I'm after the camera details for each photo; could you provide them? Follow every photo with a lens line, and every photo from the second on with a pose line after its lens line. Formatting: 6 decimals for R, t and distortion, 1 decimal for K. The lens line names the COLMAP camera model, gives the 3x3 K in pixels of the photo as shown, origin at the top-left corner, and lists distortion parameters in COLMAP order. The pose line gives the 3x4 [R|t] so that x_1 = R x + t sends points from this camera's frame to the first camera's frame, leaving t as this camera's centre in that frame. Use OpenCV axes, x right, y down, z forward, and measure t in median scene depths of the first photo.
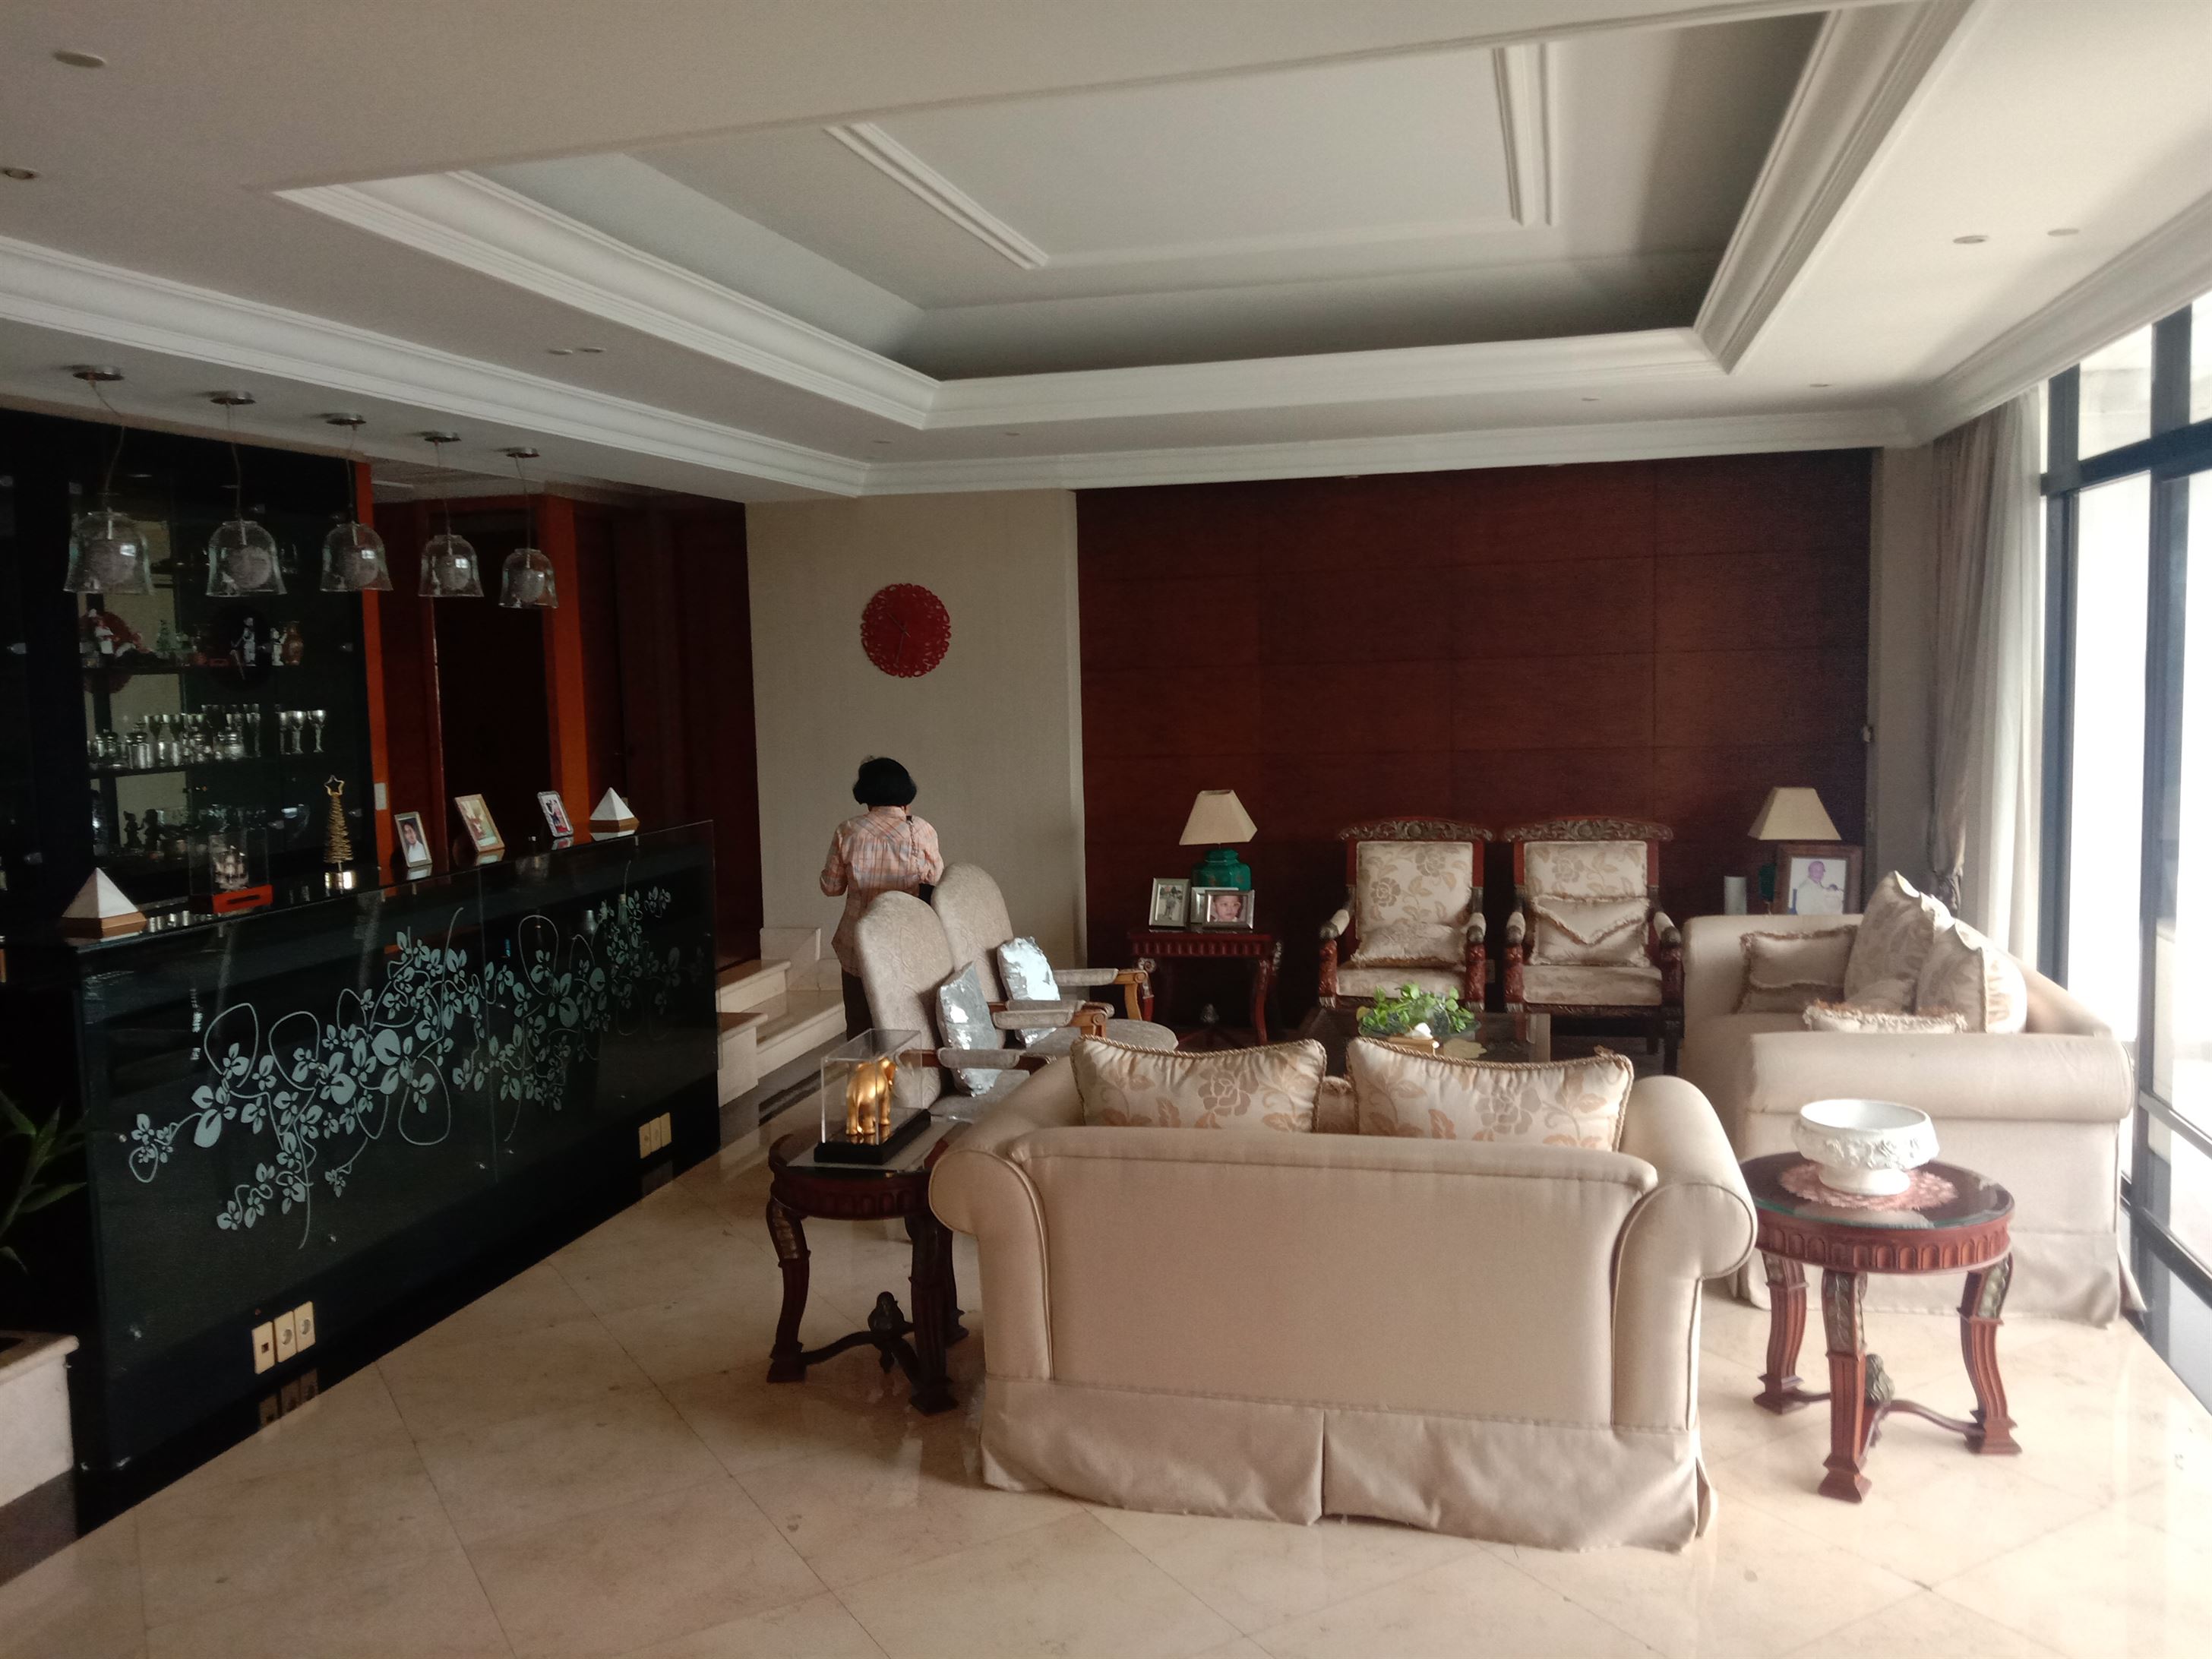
lens RADIAL K [[1762.6, 0, 1106.0], [0, 1762.6, 829.5], [0, 0, 1]] dist [0.117970, -0.235798]
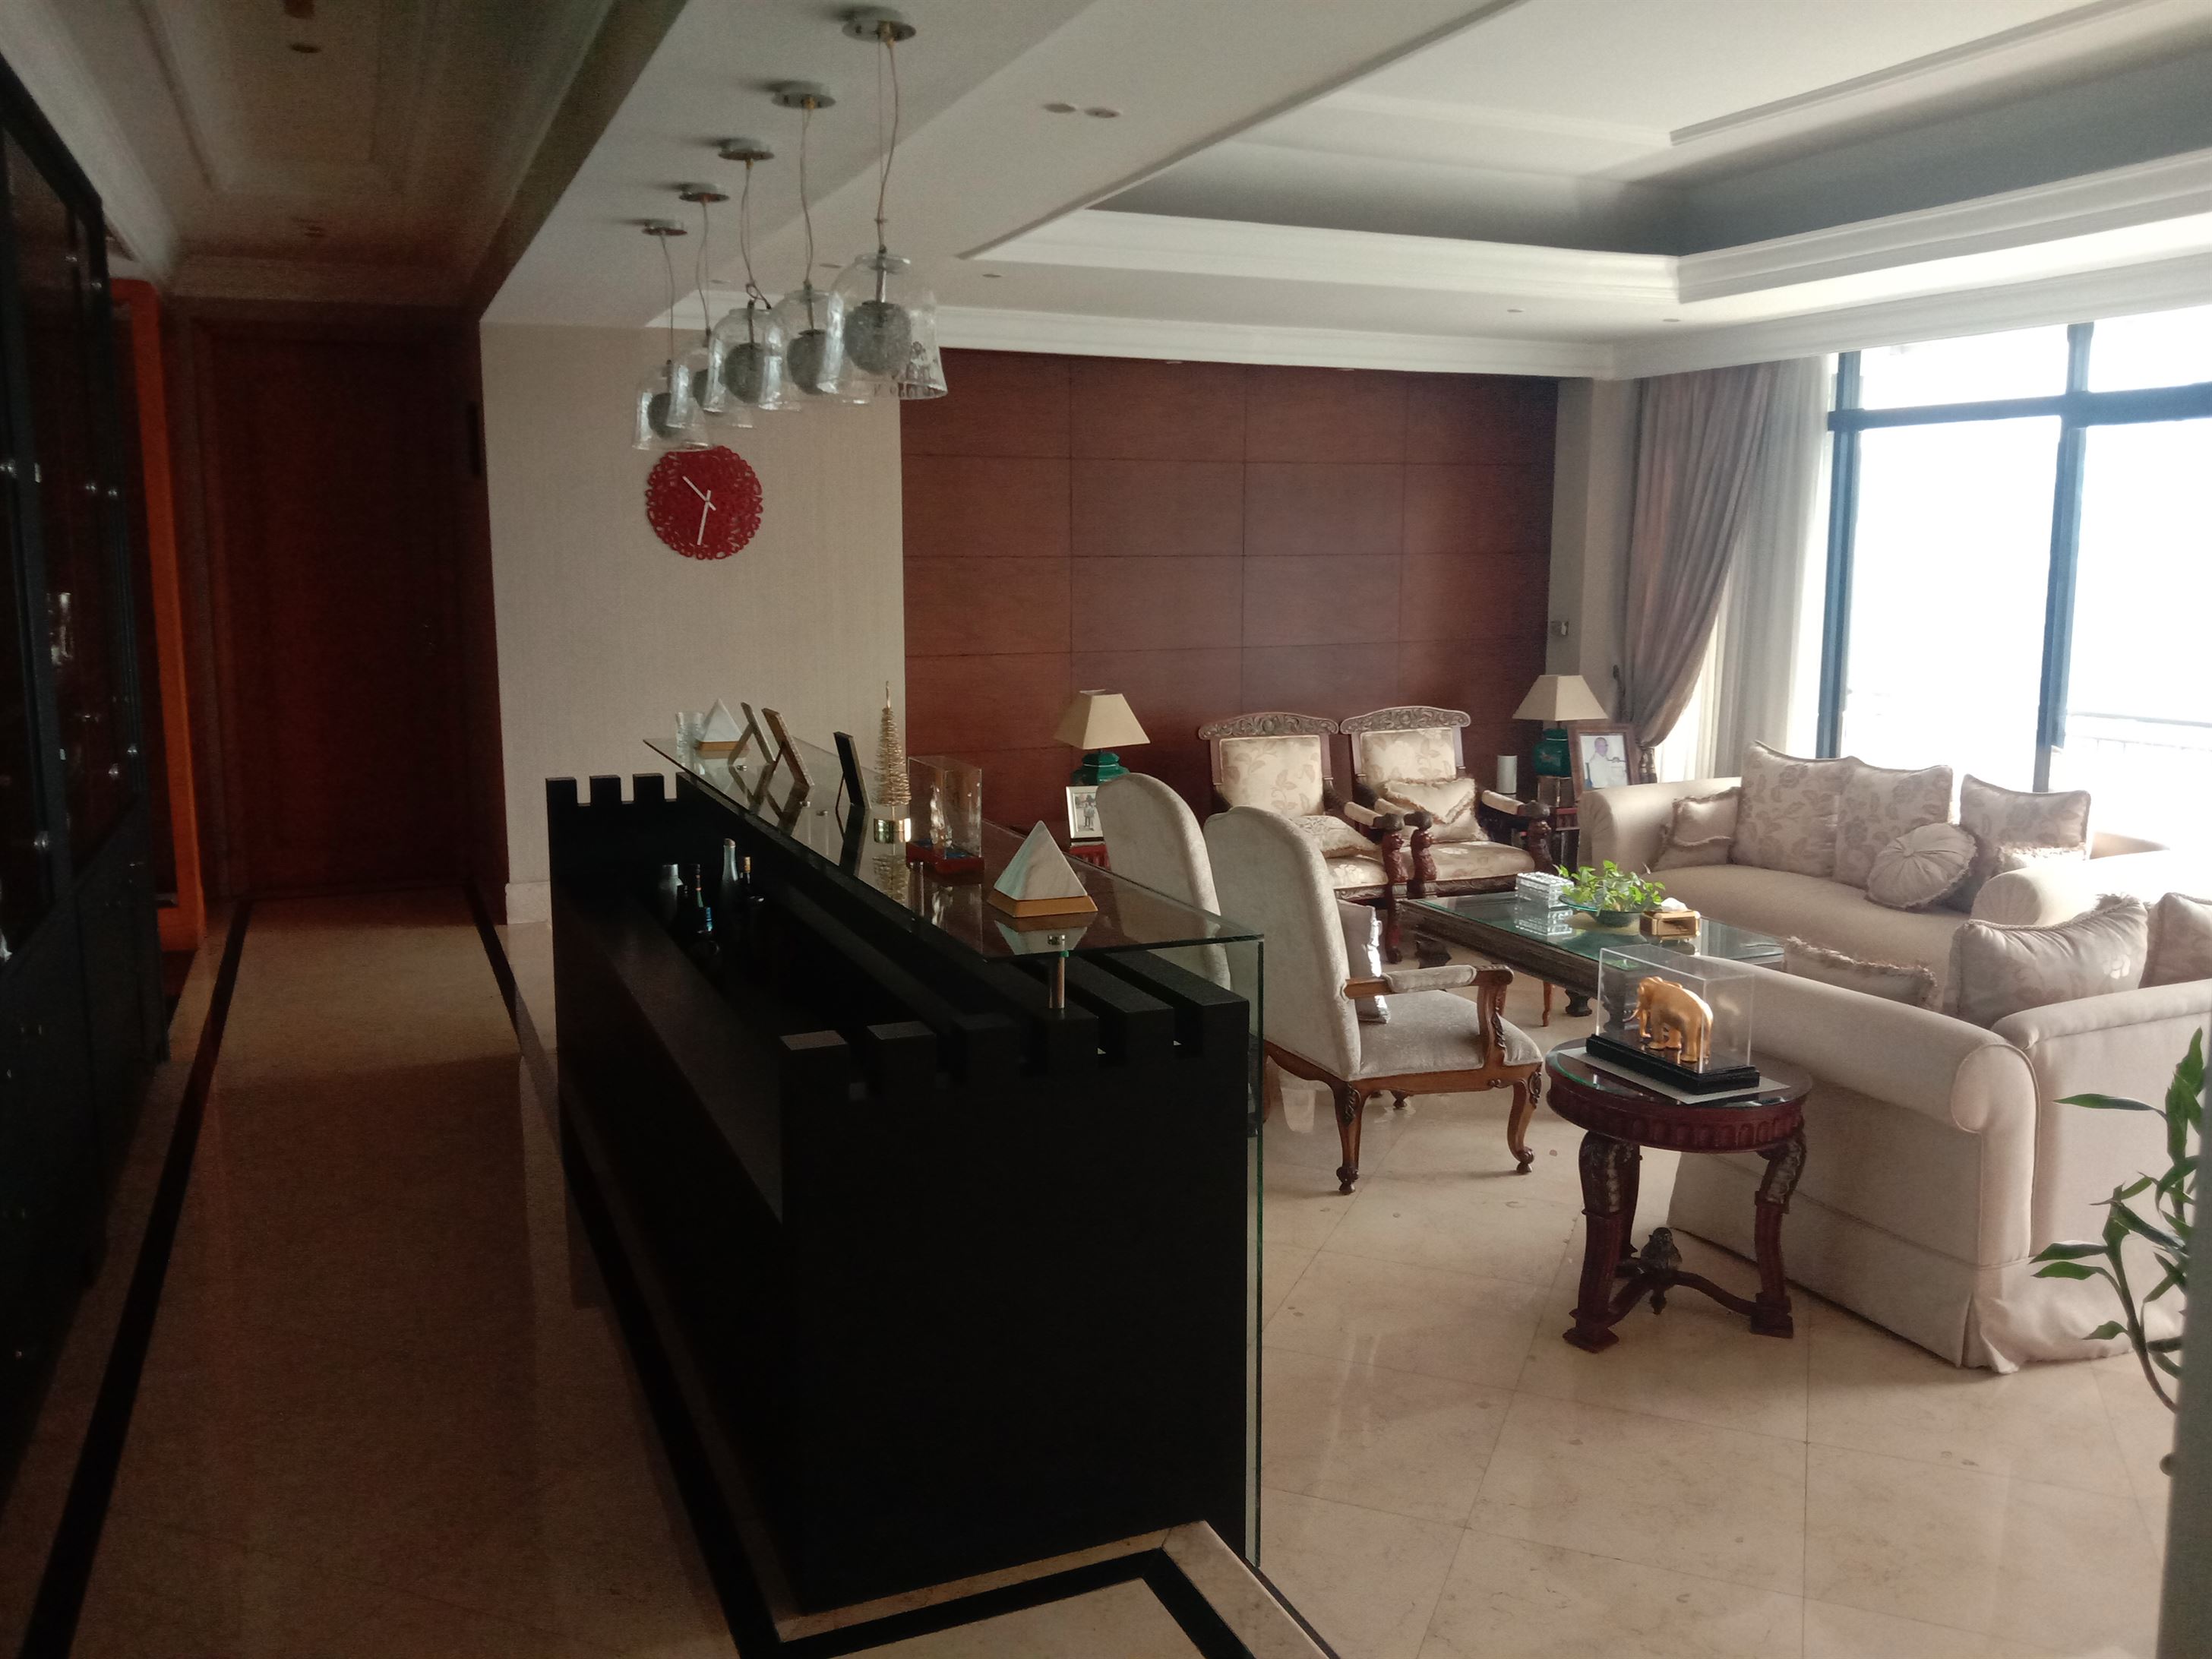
lens RADIAL K [[1762.6, 0, 1106.0], [0, 1762.6, 829.5], [0, 0, 1]] dist [0.117970, -0.235798]
pose [[0.790013, -0.070197, 0.609058, -0.565929], [0.038311, 0.997134, 0.065232, -0.010309], [-0.611891, -0.028201, 0.790439, 0.285550]]
